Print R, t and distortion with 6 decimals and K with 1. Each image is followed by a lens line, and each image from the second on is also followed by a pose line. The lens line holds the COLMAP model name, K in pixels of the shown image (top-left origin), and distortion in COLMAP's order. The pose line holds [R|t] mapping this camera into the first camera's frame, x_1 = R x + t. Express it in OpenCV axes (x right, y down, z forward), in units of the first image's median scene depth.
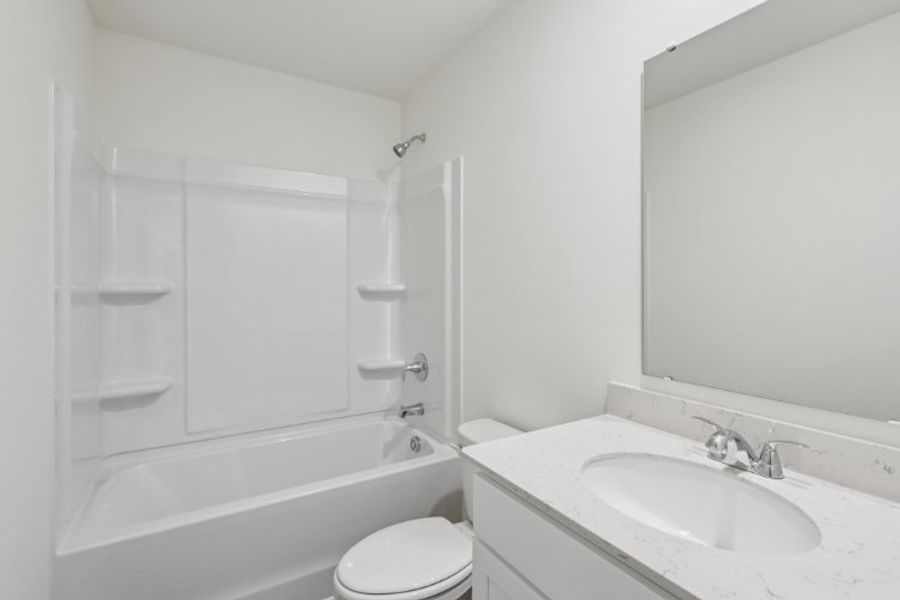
lens RADIAL K [[420.2, 0, 450.5], [0, 420.2, 291.5], [0, 0, 1]] dist [0.011843, 0.000759]
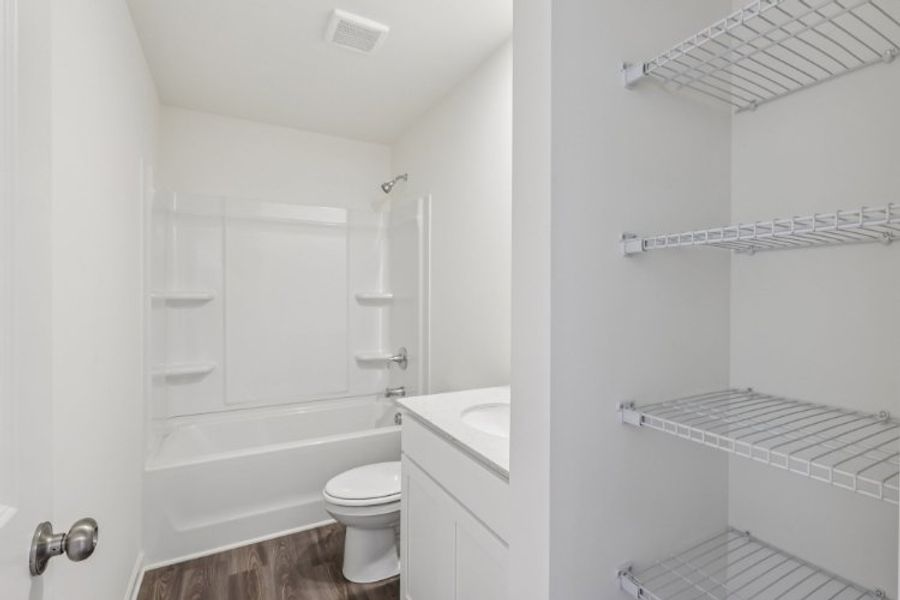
lens RADIAL K [[420.2, 0, 450.7], [0, 420.2, 304.3], [0, 0, 1]] dist [0.011843, 0.000759]
pose [[0.998111, 0.005178, -0.061215, 0.152035], [-0.004500, 0.999927, 0.011206, 0.001272], [0.061269, -0.010910, 0.998062, -0.259973]]
